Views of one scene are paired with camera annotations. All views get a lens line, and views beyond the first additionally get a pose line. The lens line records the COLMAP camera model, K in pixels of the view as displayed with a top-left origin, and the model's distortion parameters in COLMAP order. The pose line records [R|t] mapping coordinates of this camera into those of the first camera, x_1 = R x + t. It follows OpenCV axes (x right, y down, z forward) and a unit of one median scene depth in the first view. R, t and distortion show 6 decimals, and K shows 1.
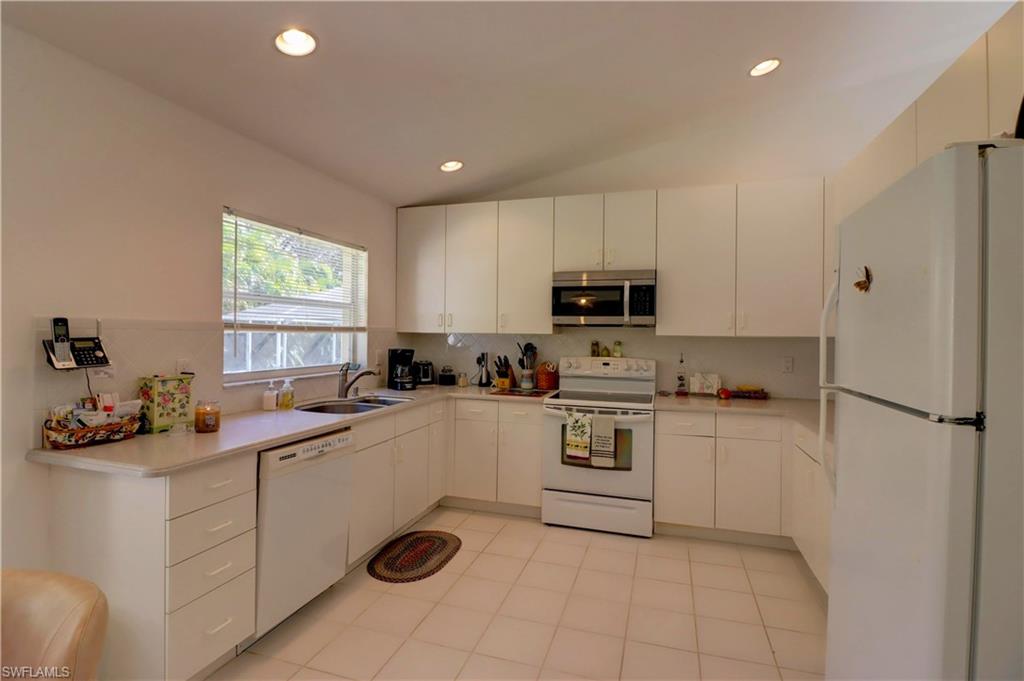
lens RADIAL K [[500.7, 0, 511.0], [0, 500.7, 339.0], [0, 0, 1]] dist [-0.010285, -0.001051]
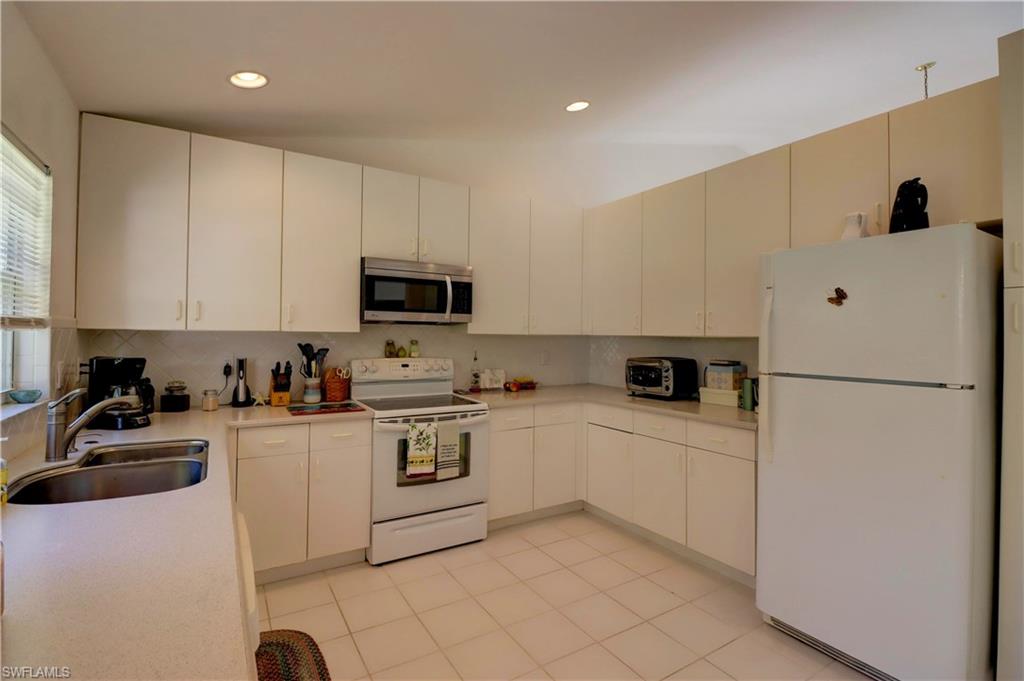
lens RADIAL K [[479.4, 0, 513.1], [0, 479.4, 335.8], [0, 0, 1]] dist [-0.006750, -0.001222]
pose [[0.650257, -0.005245, 0.759696, -0.361280], [0.004898, 0.999984, 0.002712, -0.005455], [-0.759698, 0.001958, 0.650273, 0.309258]]
